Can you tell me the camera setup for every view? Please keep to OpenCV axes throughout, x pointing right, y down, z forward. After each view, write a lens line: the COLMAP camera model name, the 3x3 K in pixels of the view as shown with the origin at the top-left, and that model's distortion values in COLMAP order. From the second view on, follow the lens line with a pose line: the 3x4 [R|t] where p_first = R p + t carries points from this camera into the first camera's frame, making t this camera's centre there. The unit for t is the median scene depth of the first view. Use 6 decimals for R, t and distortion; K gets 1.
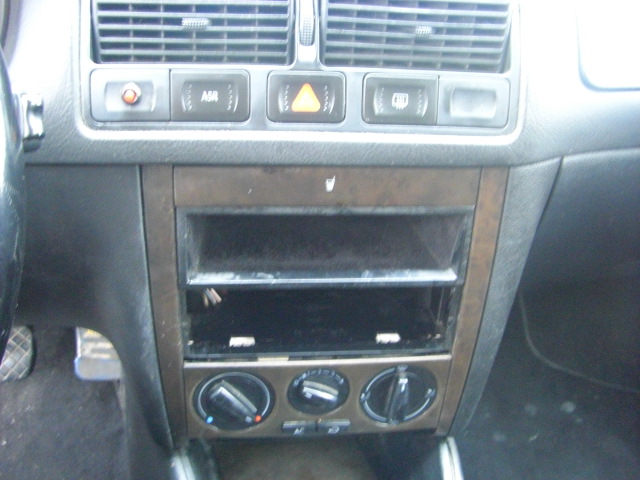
lens RADIAL K [[722.3, 0, 319.6], [0, 722.3, 243.8], [0, 0, 1]] dist [-0.139895, 0.000000]
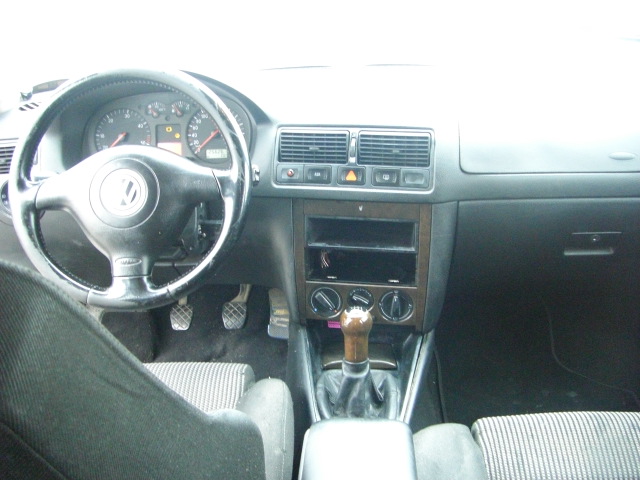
lens RADIAL K [[722.3, 0, 319.8], [0, 722.3, 238.9], [0, 0, 1]] dist [-0.139895, 0.000000]
pose [[0.954331, 0.034411, -0.296763, 0.679919], [-0.084791, 0.983694, -0.158609, 0.474615], [0.286466, 0.176528, 0.941687, -1.565531]]
